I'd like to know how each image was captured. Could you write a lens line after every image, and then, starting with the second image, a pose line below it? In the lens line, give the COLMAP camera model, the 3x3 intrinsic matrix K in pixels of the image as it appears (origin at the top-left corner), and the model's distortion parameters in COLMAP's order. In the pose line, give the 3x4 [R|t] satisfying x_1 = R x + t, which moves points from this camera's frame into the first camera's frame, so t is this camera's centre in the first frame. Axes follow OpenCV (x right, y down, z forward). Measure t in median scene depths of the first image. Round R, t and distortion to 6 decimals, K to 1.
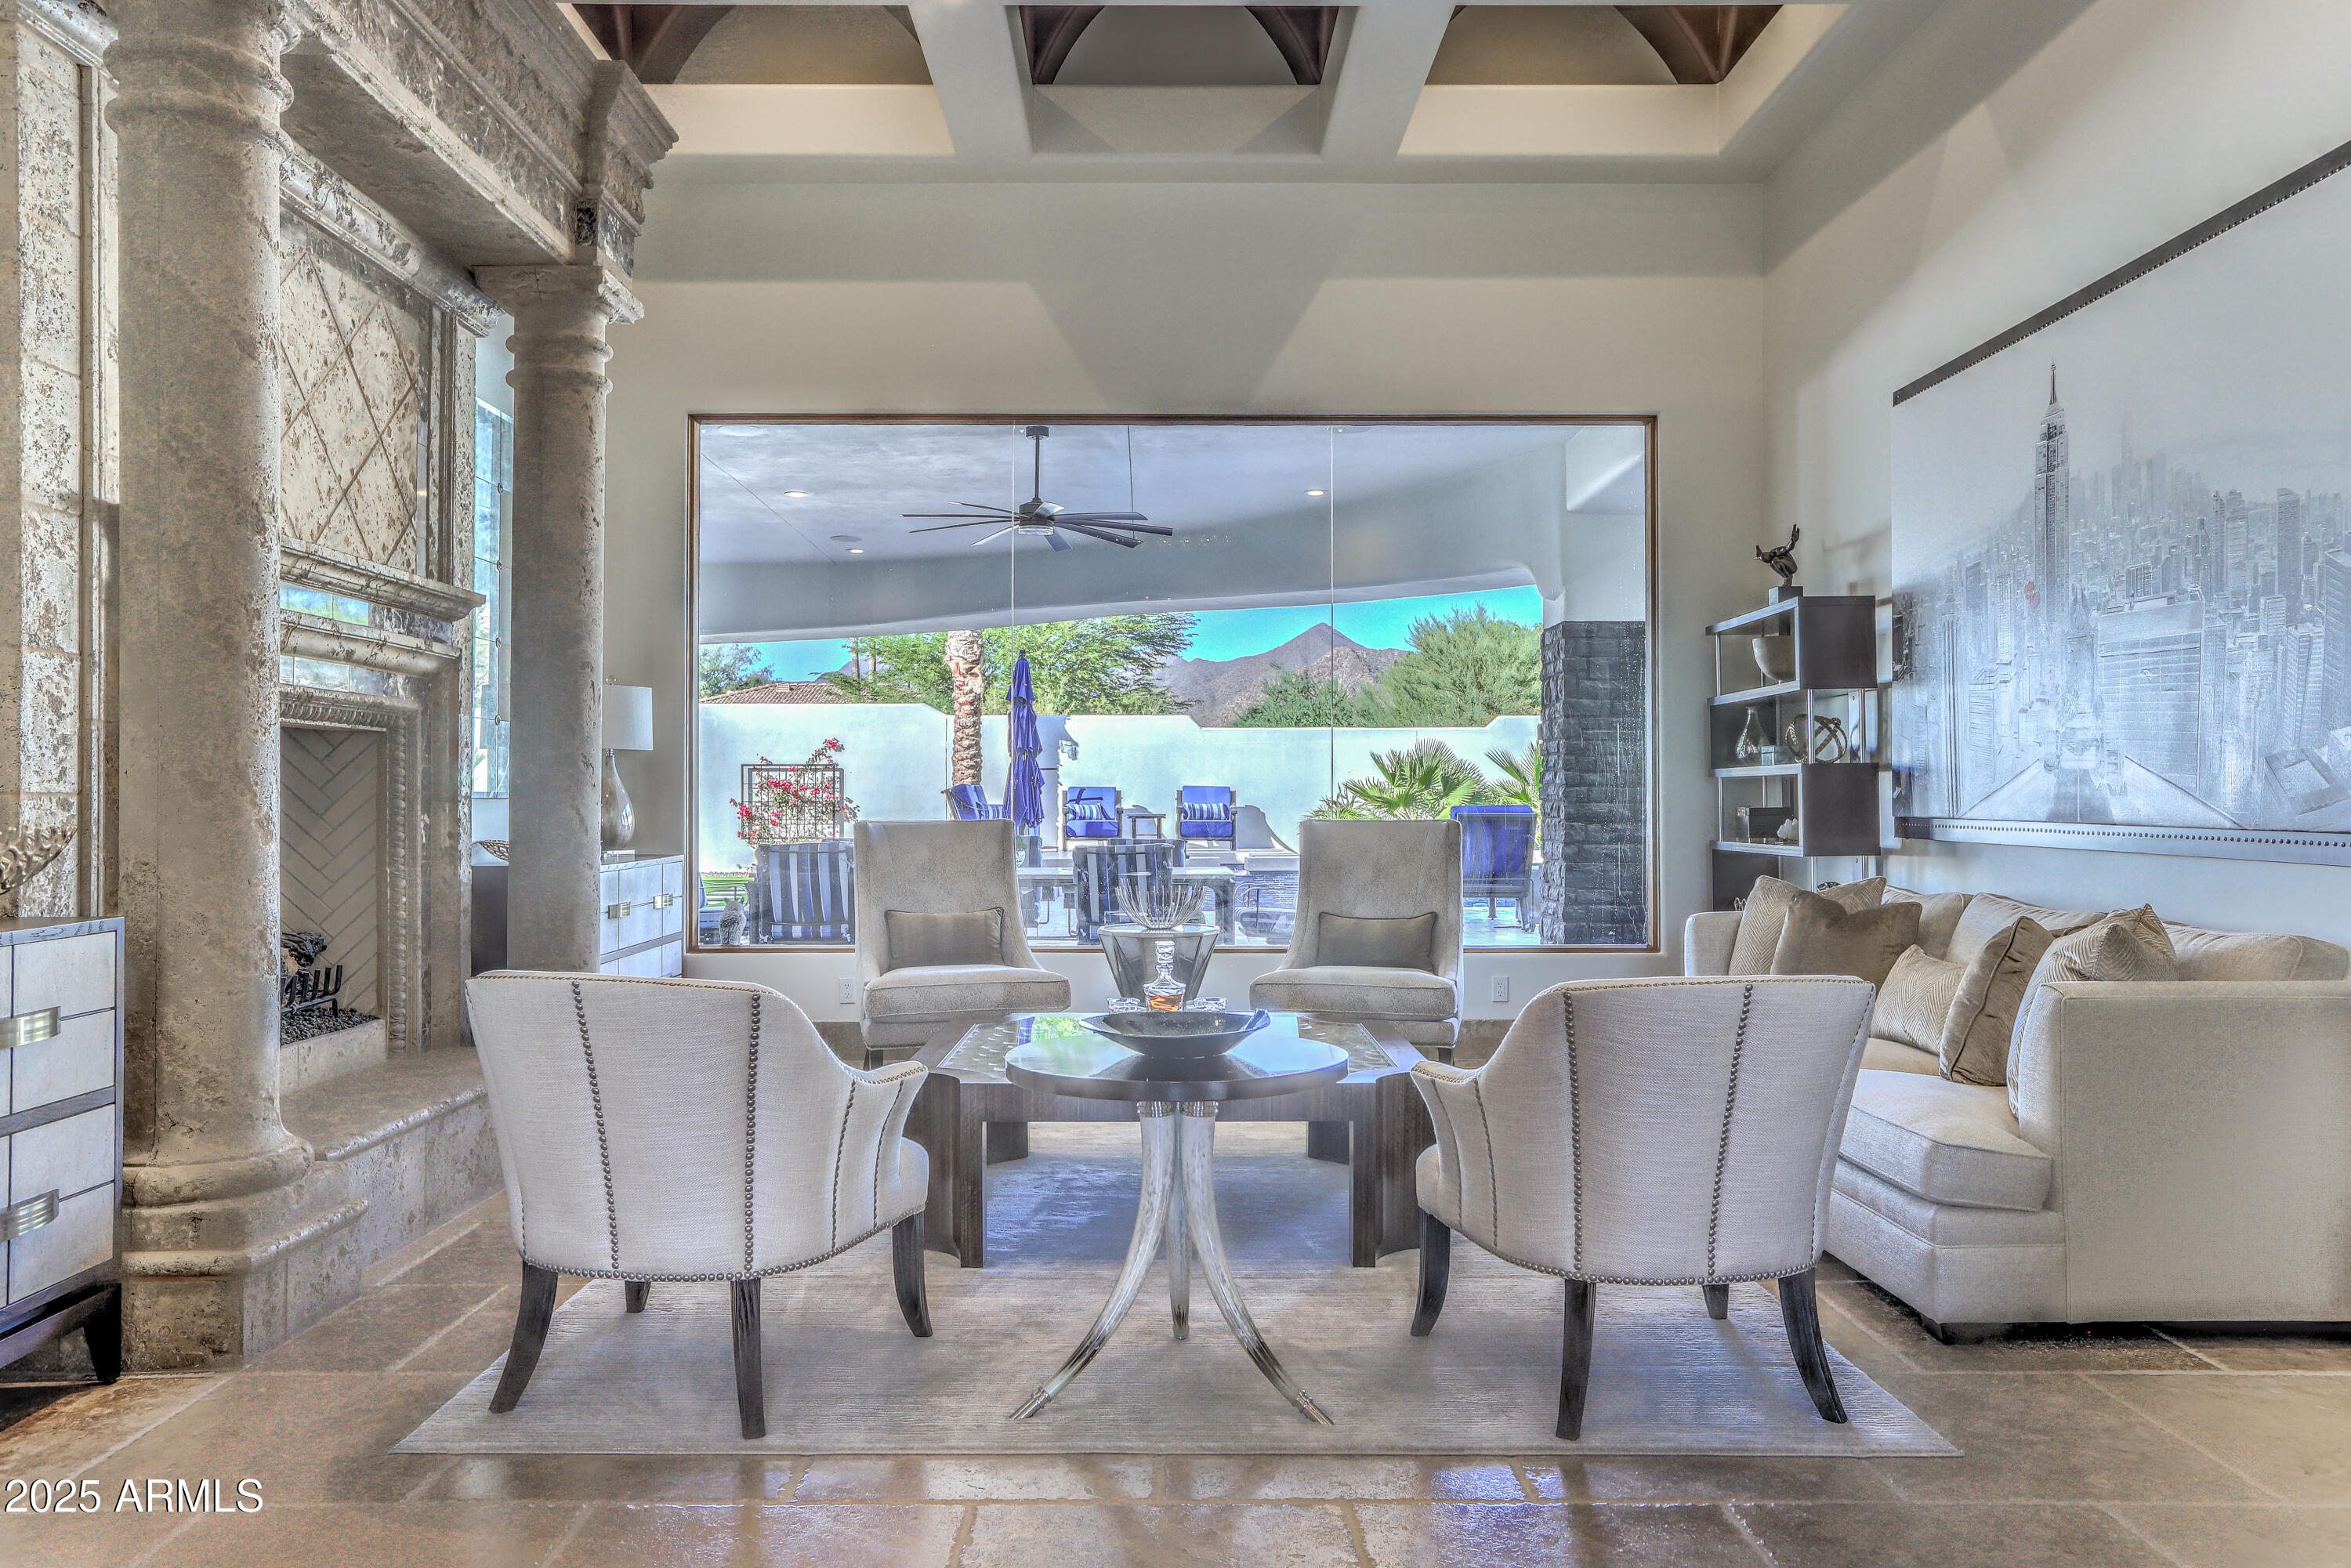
lens RADIAL K [[1667.9, 0, 1172.5], [0, 1667.9, 789.0], [0, 0, 1]] dist [0.002893, 0.011502]
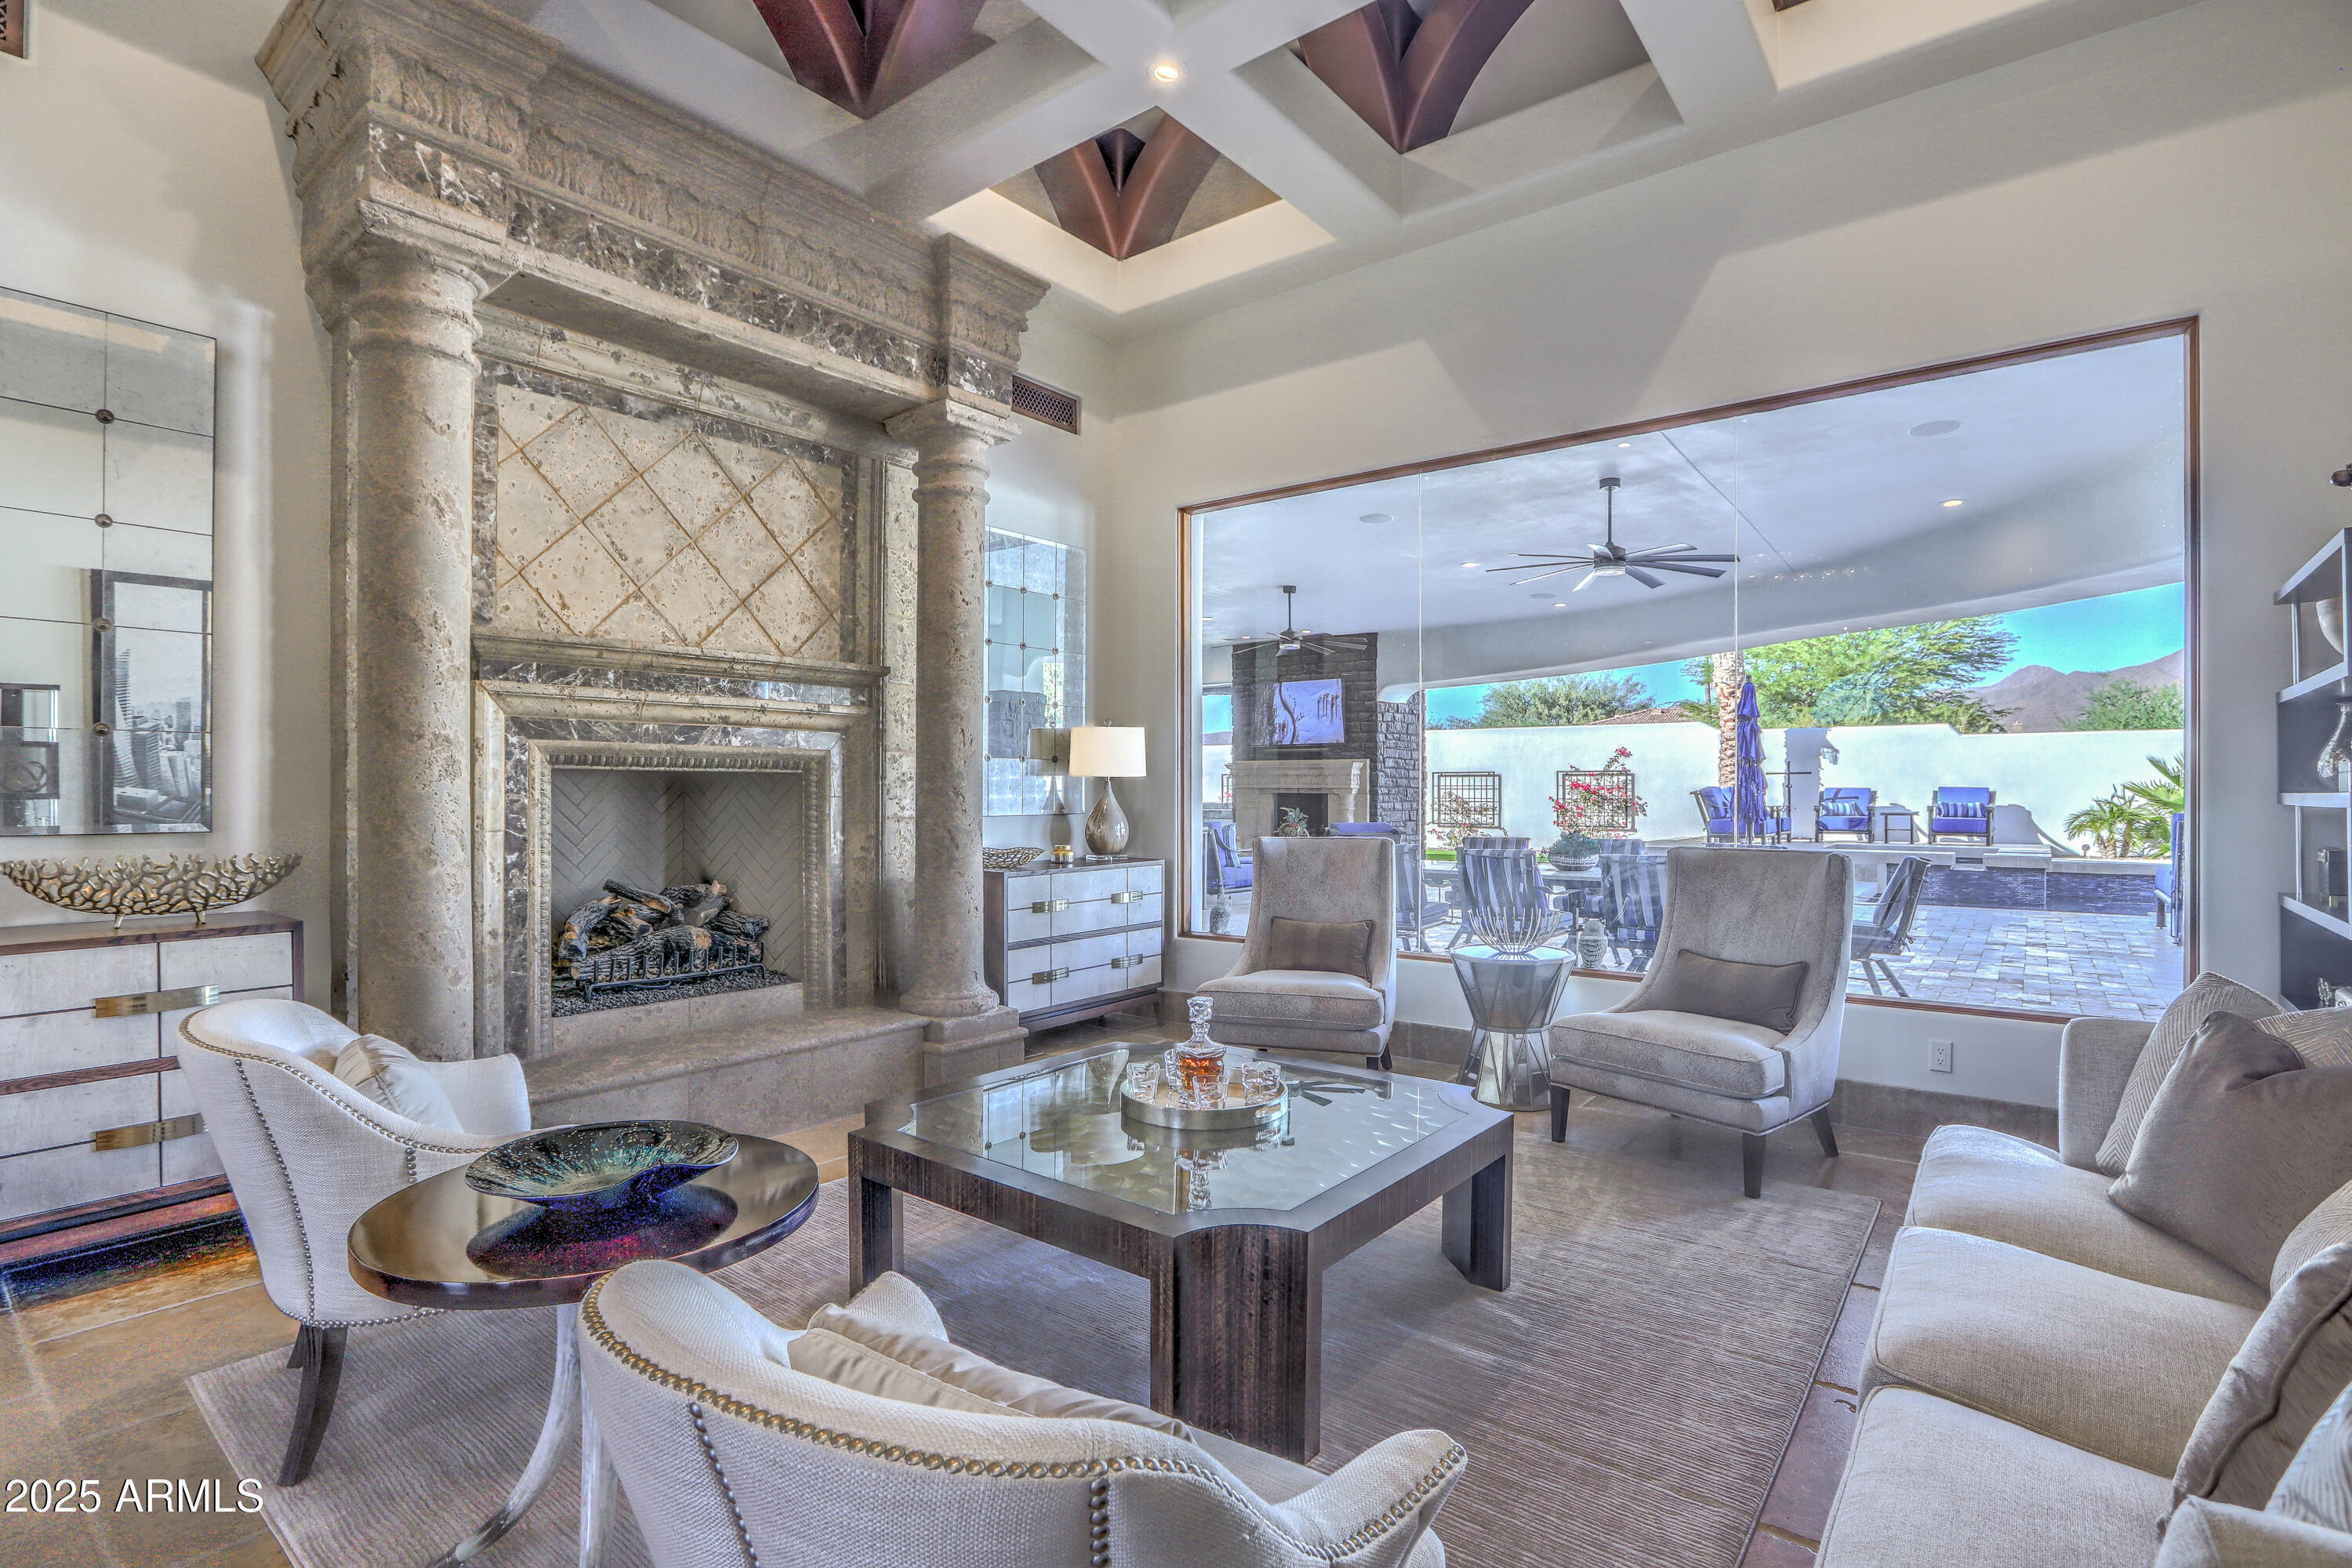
lens RADIAL K [[1128.4, 0, 1173.1], [0, 1128.4, 797.5], [0, 0, 1]] dist [-0.034633, 0.003916]
pose [[0.778961, 0.003498, -0.627063, 0.242575], [0.004186, 0.999933, 0.010778, -0.015980], [0.627059, -0.011020, 0.778894, 0.332621]]
